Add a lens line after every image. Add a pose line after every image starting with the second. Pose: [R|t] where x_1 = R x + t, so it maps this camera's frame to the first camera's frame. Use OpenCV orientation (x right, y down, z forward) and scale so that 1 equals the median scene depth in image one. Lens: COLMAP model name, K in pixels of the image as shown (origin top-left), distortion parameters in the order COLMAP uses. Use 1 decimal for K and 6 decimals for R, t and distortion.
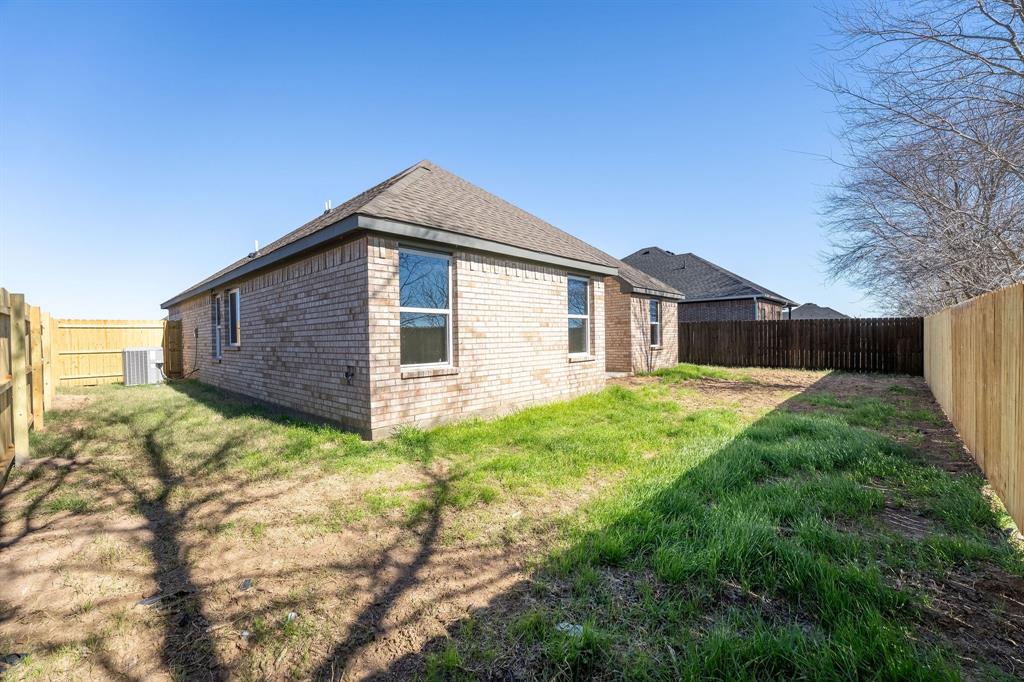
lens RADIAL K [[413.9, 0, 512.0], [0, 413.9, 341.0], [0, 0, 1]] dist [-0.019201, 0.000204]
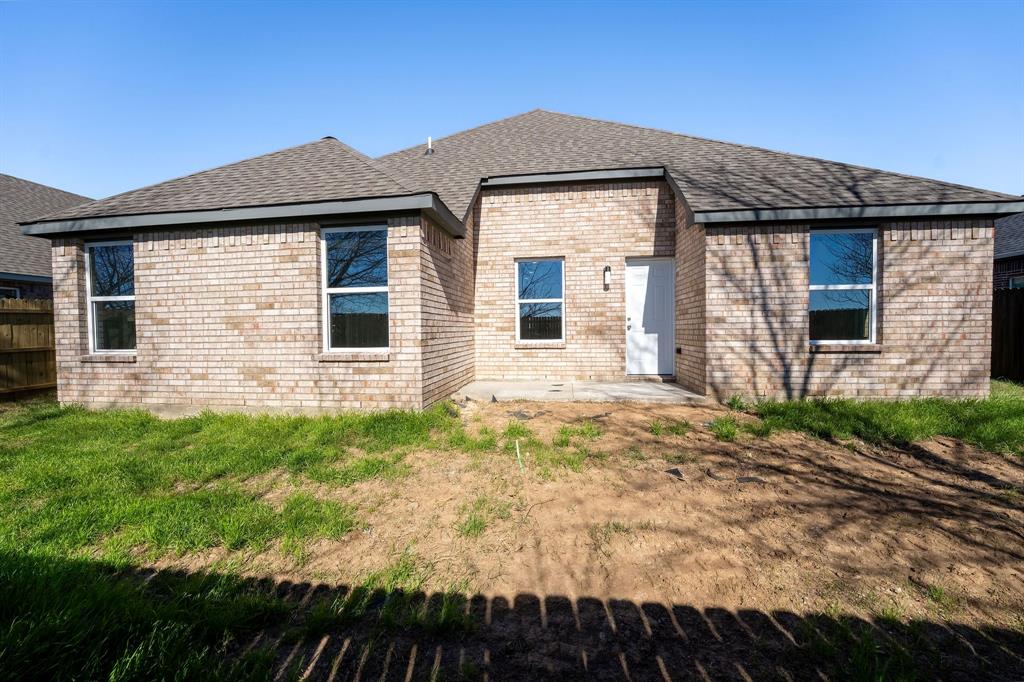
lens RADIAL K [[413.9, 0, 512.0], [0, 413.9, 341.0], [0, 0, 1]] dist [-0.019201, 0.000204]
pose [[0.577713, 0.032407, -0.815597, 1.086261], [-0.004025, 0.999312, 0.036855, -0.007833], [0.816230, -0.018009, 0.577446, 1.108249]]
